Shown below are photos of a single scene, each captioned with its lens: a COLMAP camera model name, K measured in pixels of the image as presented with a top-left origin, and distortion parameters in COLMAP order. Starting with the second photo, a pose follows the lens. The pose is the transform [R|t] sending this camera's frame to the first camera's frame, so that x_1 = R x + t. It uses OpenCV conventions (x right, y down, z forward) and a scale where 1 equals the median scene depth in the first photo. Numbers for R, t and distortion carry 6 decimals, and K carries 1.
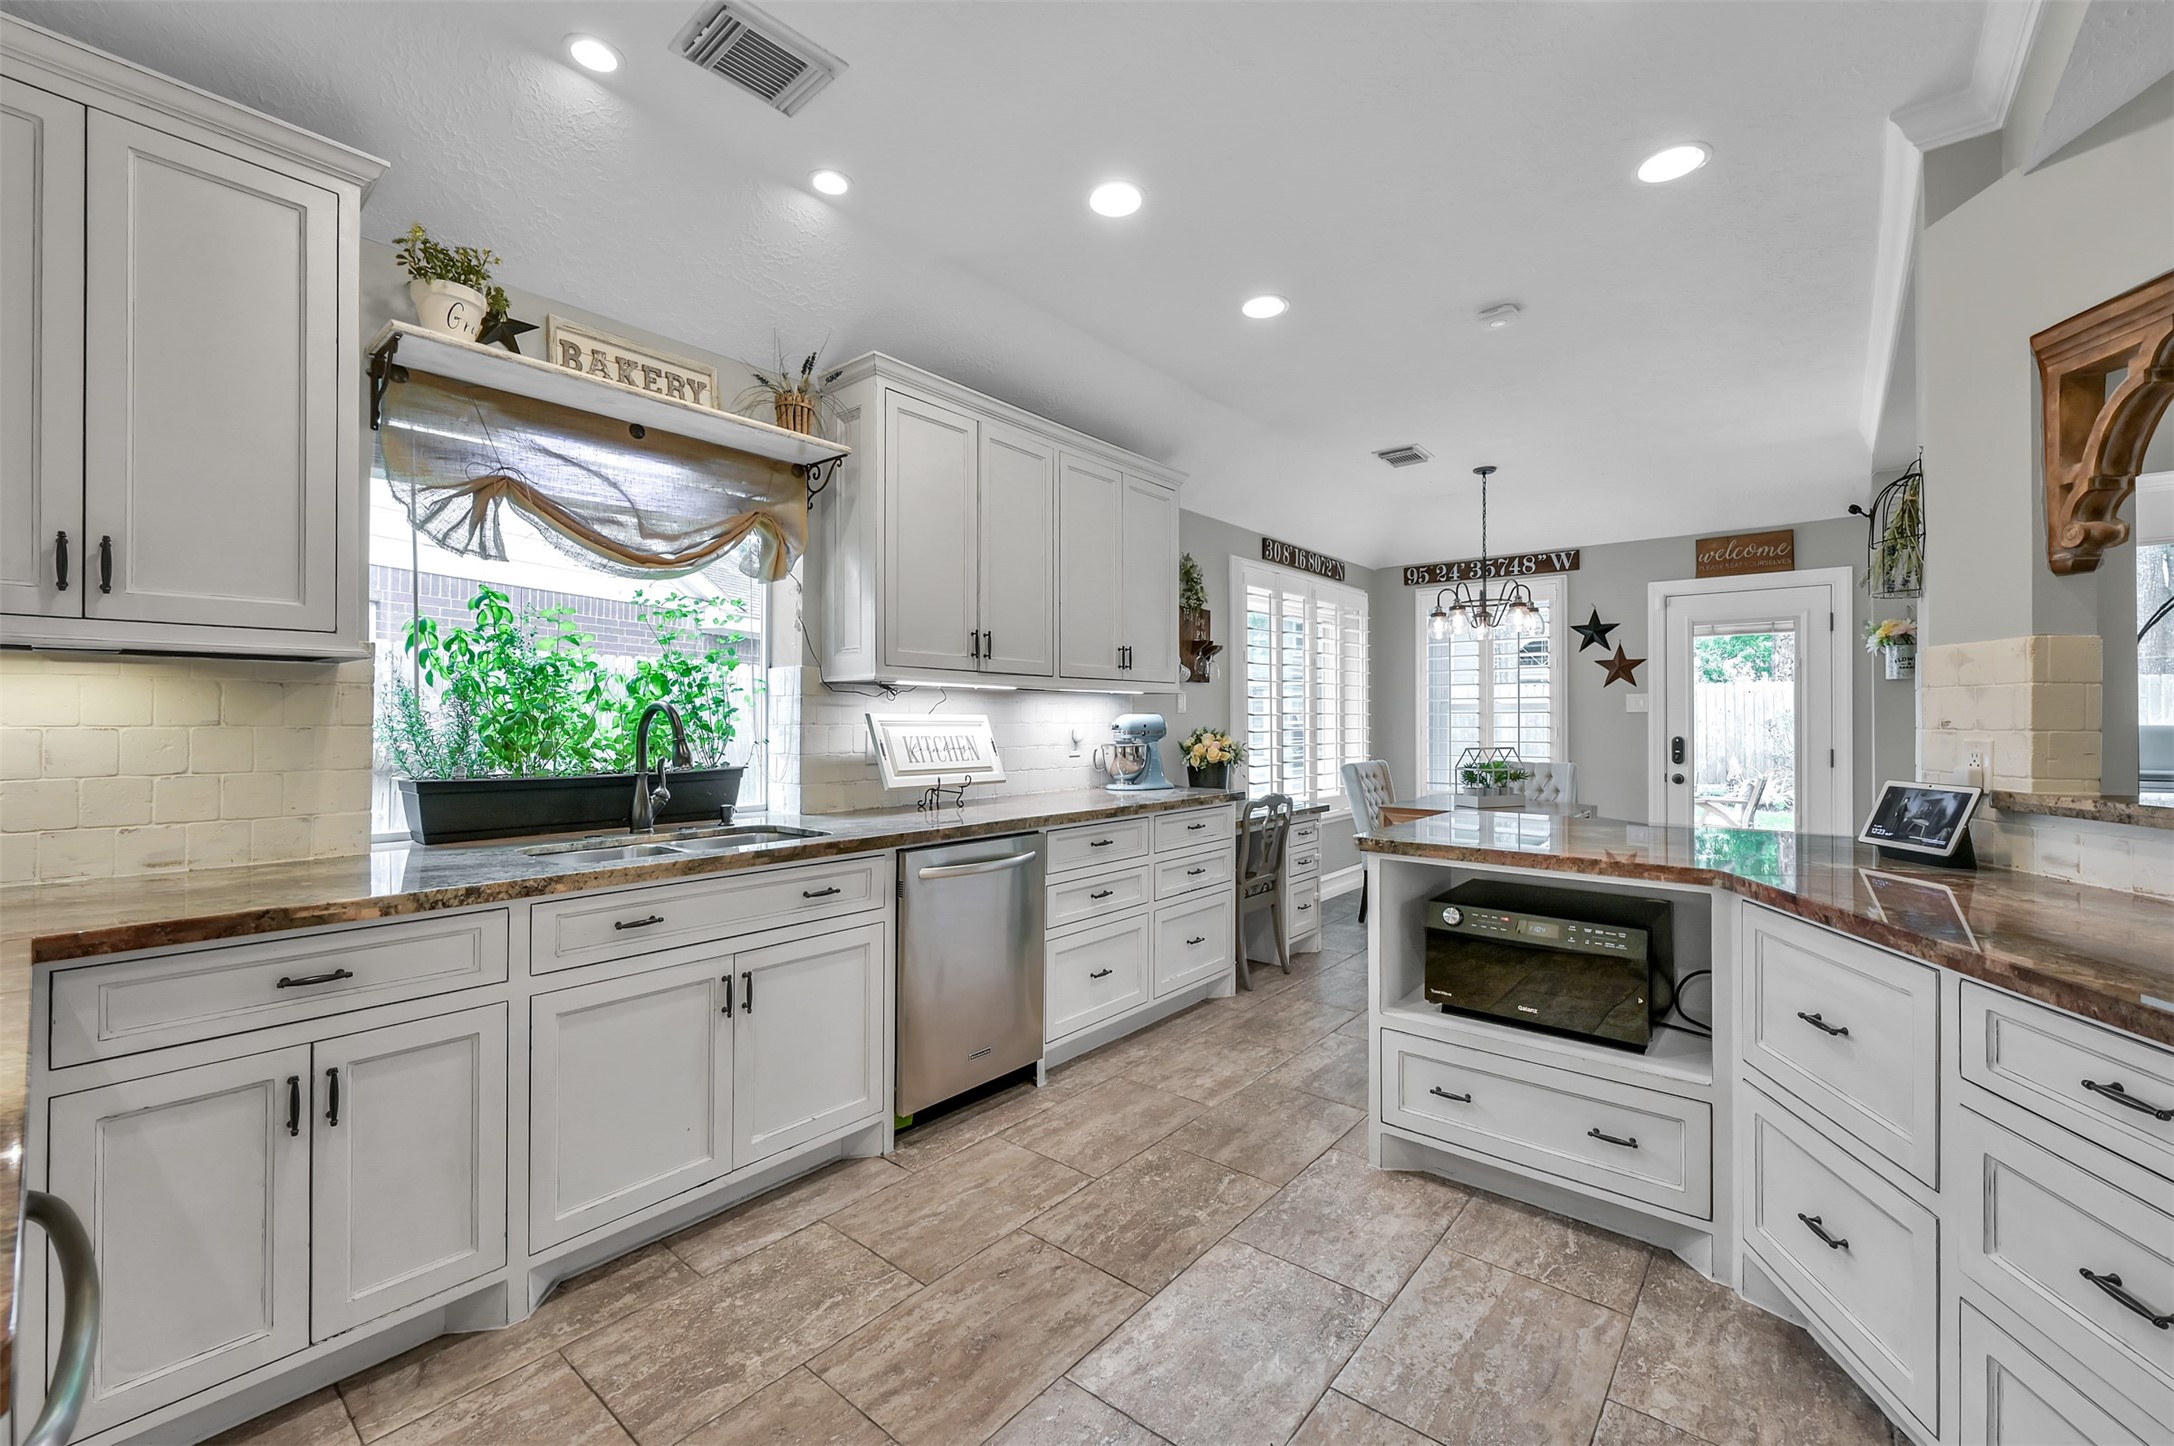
lens RADIAL K [[893.5, 0, 1083.8], [0, 893.5, 715.6], [0, 0, 1]] dist [-0.002915, 0.000102]
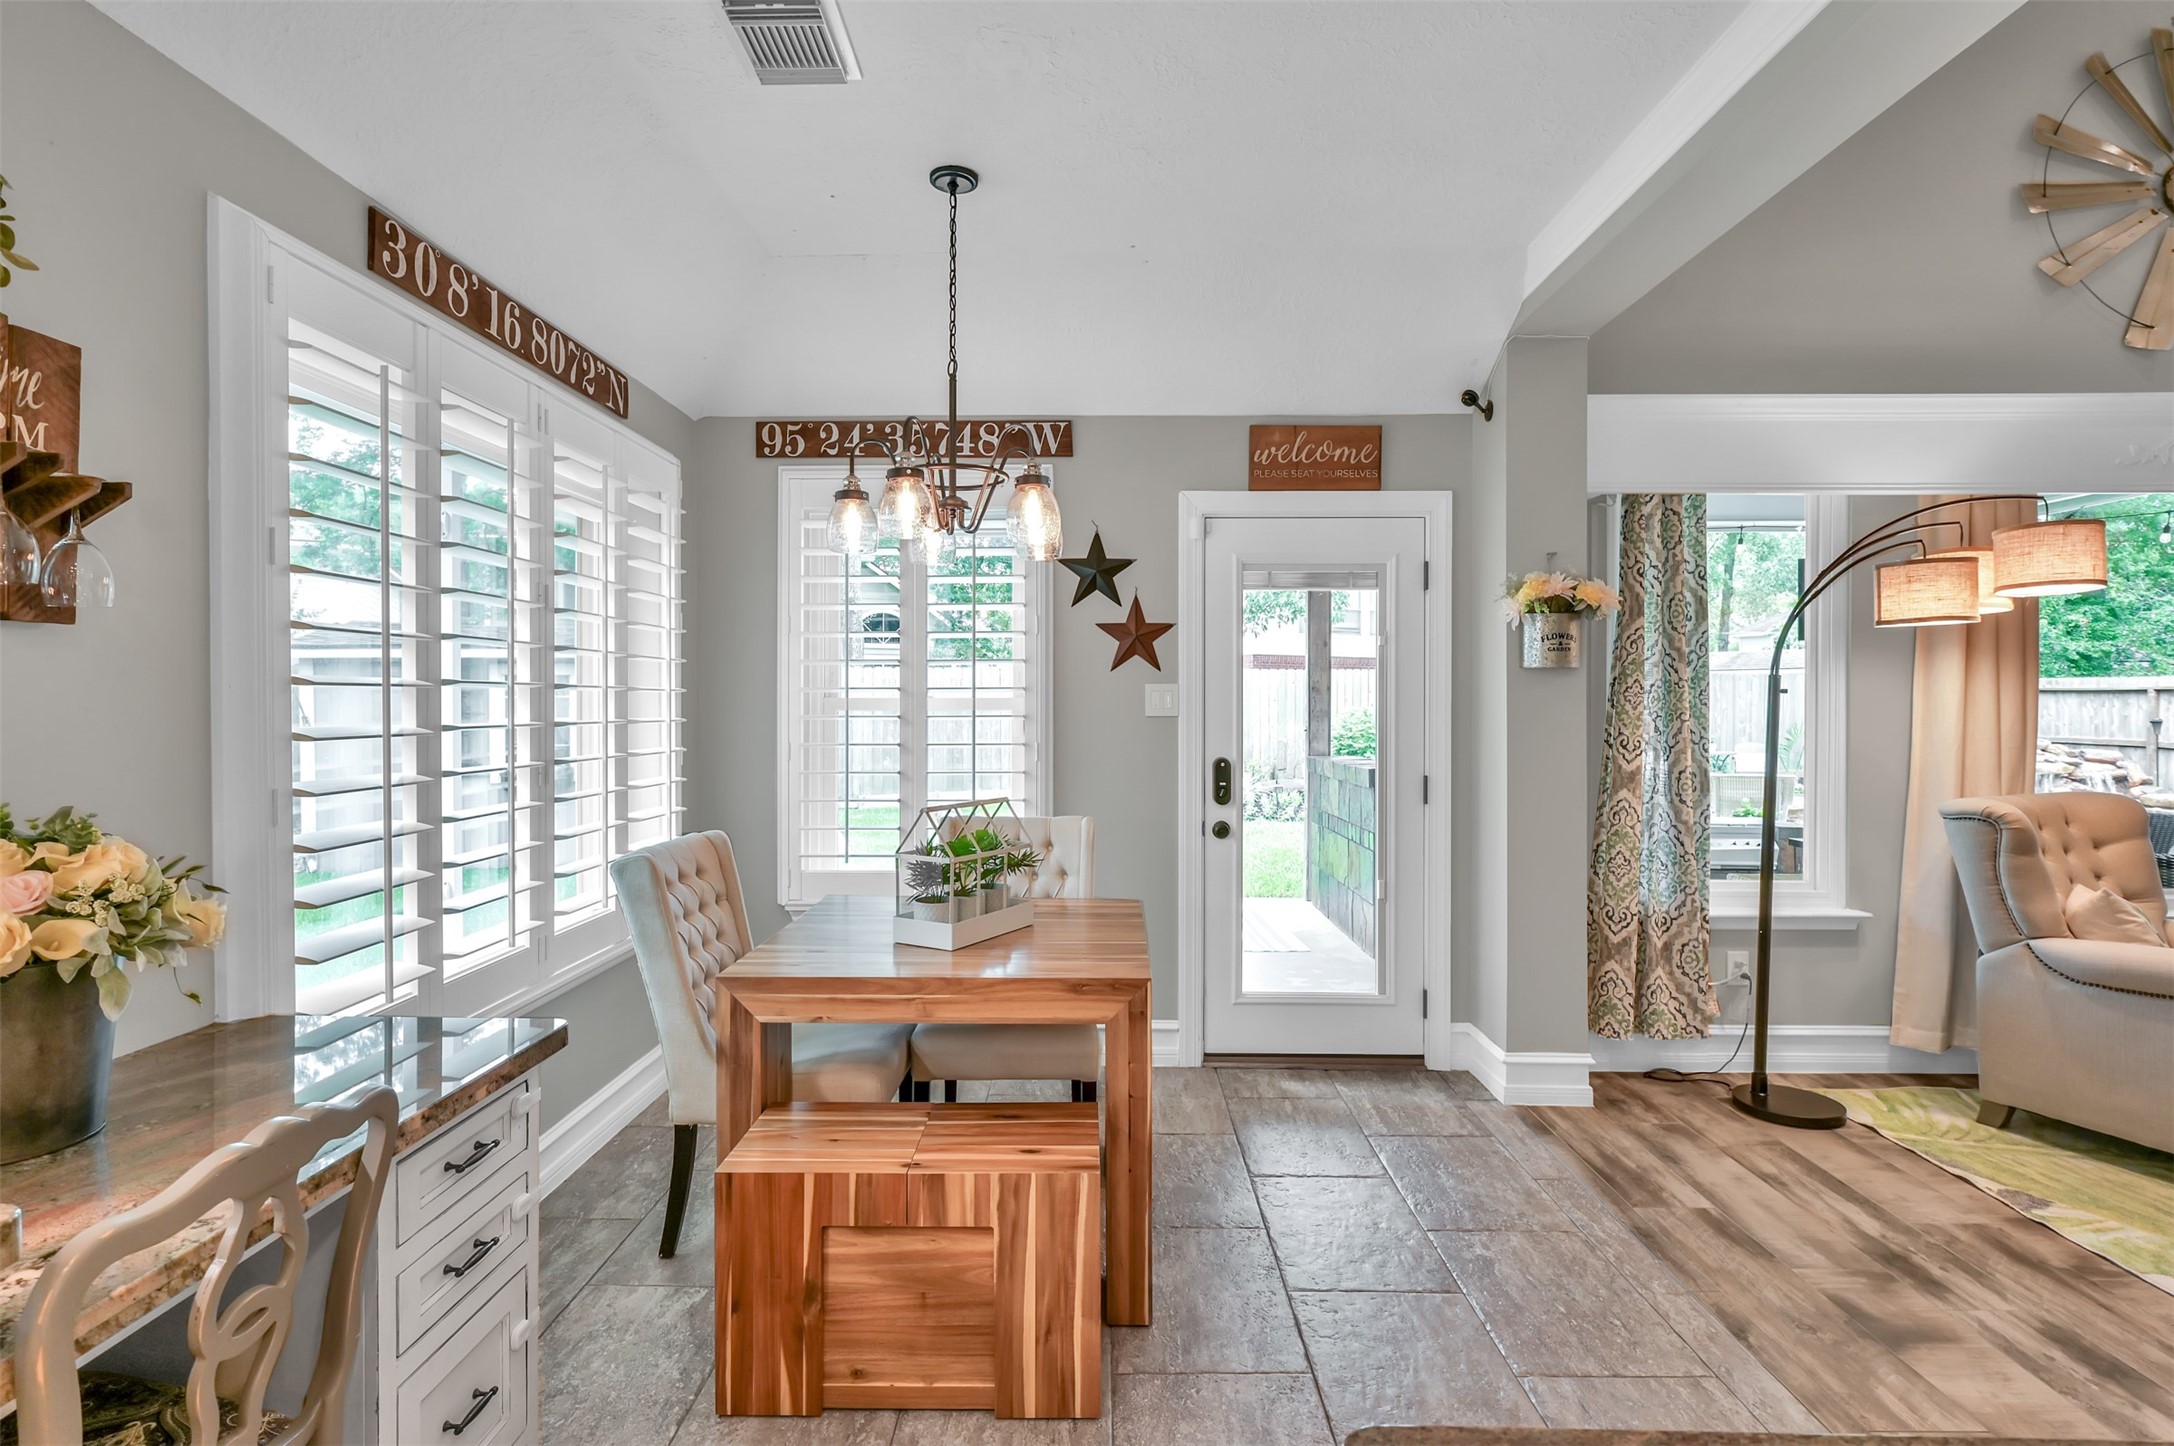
lens RADIAL K [[1053.7, 0, 1088.5], [0, 1053.7, 706.4], [0, 0, 1]] dist [-0.003060, -0.000375]
pose [[0.773453, -0.001280, 0.633853, 0.164182], [-0.002782, 0.999981, 0.005414, -0.014366], [-0.633848, -0.005951, 0.773435, 0.537652]]
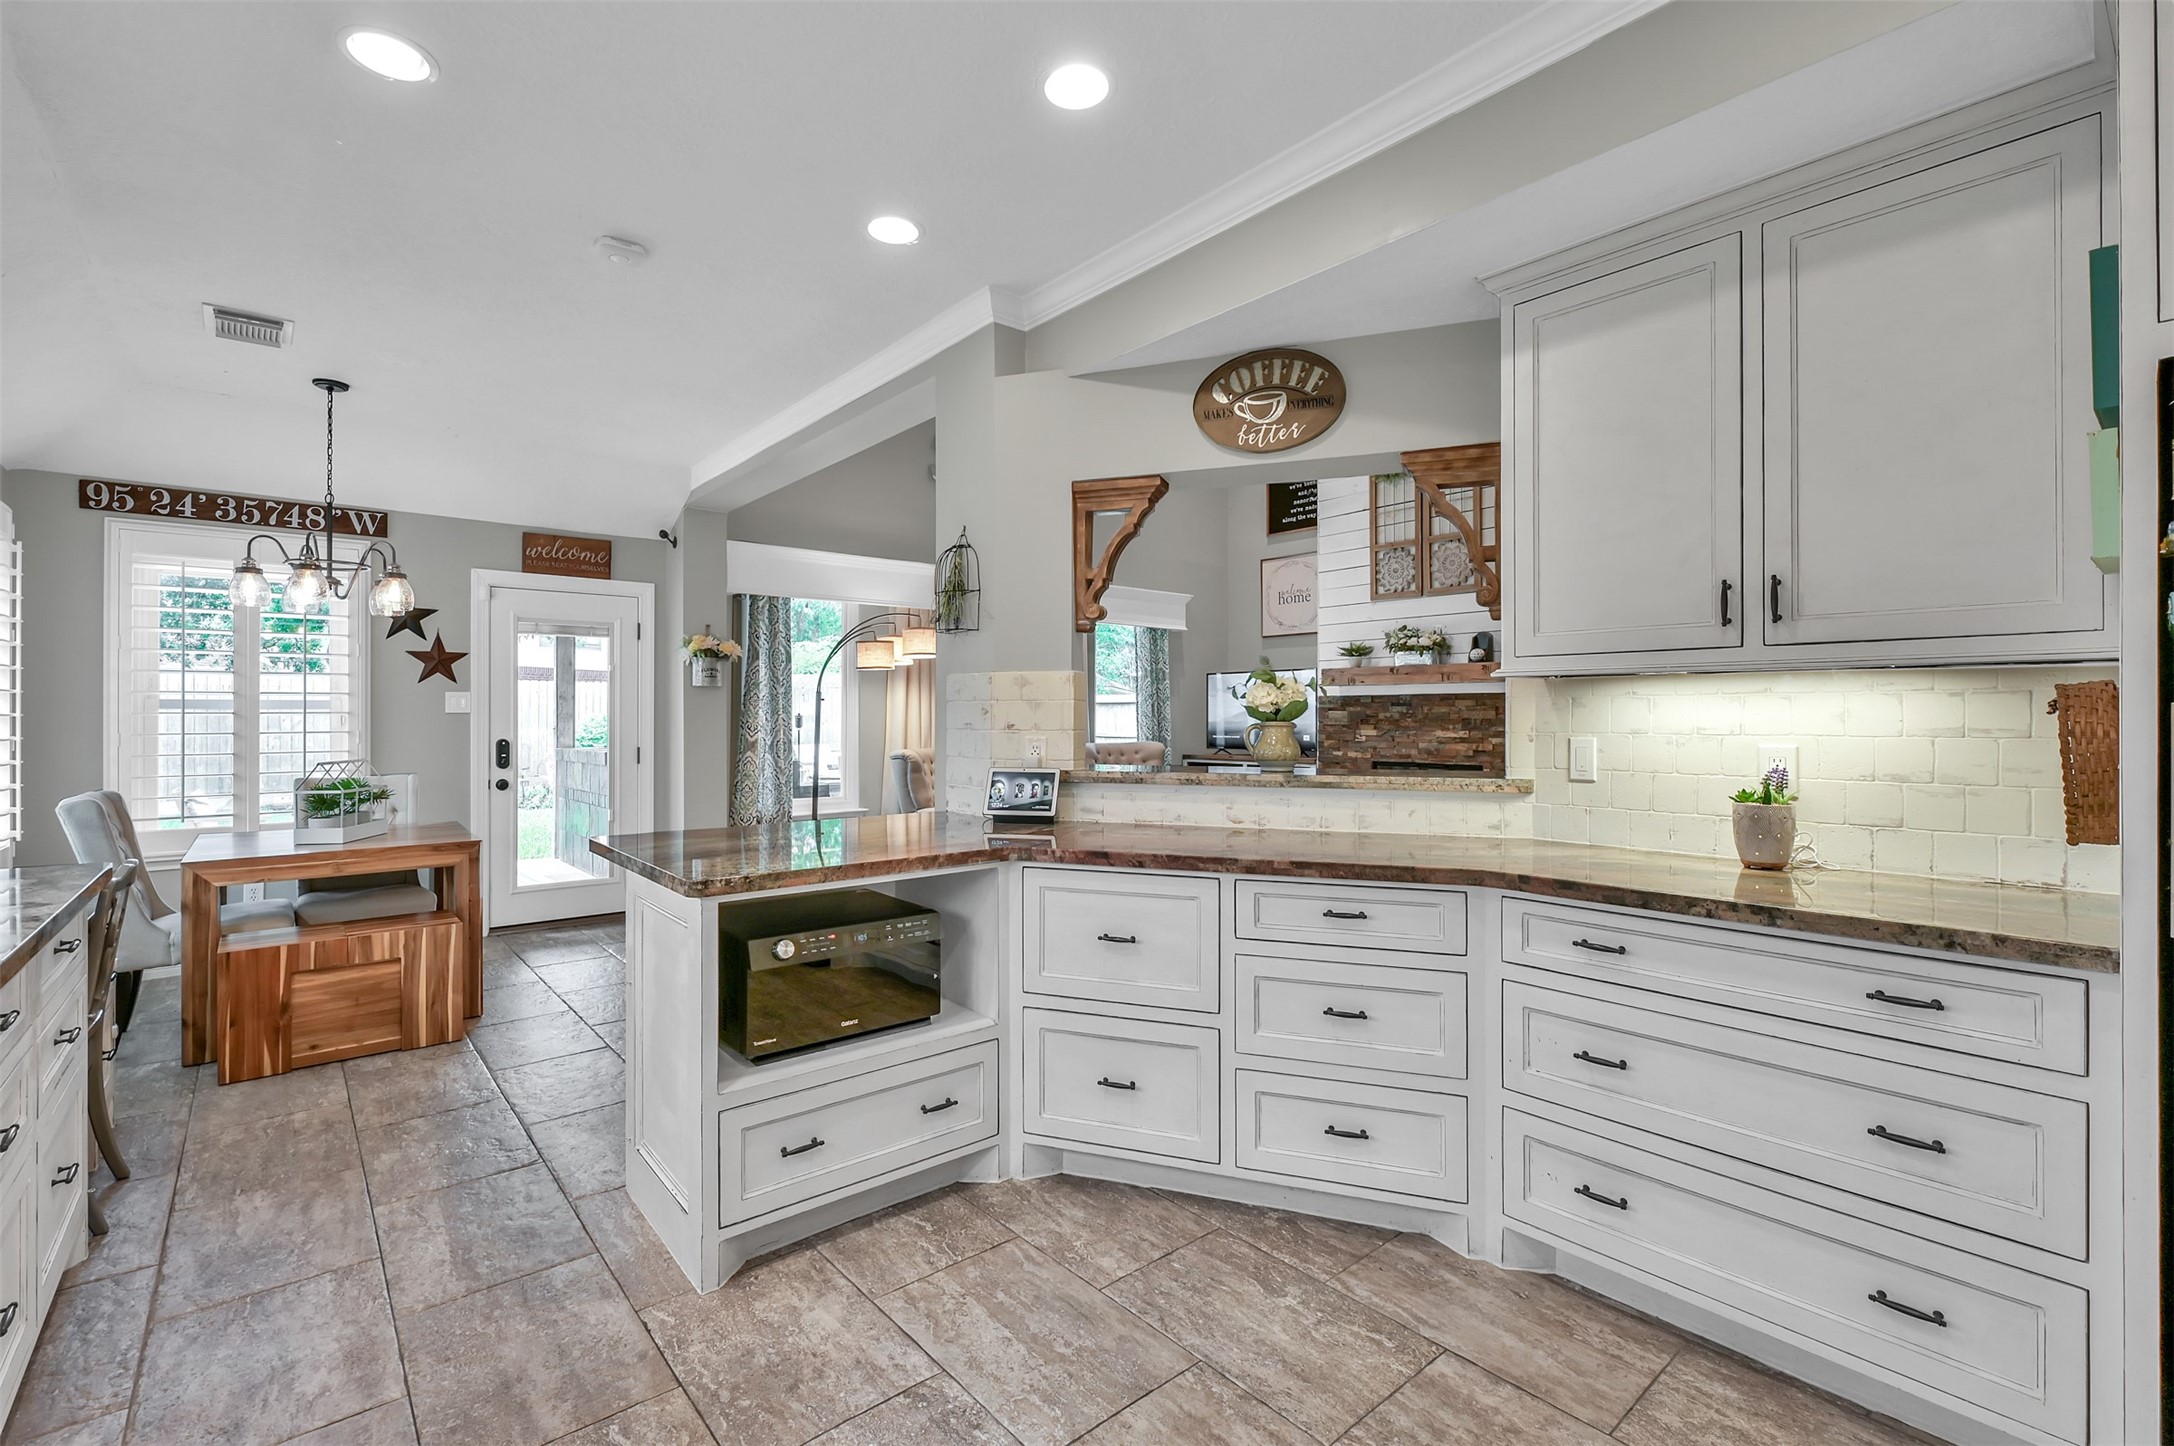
lens RADIAL K [[950.4, 0, 1075.7], [0, 950.4, 712.7], [0, 0, 1]] dist [-0.004373, -0.000971]
pose [[0.167117, 0.001714, 0.985936, -0.215195], [-0.002782, 0.999995, -0.001267, -0.004602], [-0.985933, -0.002531, 0.167121, 0.255699]]
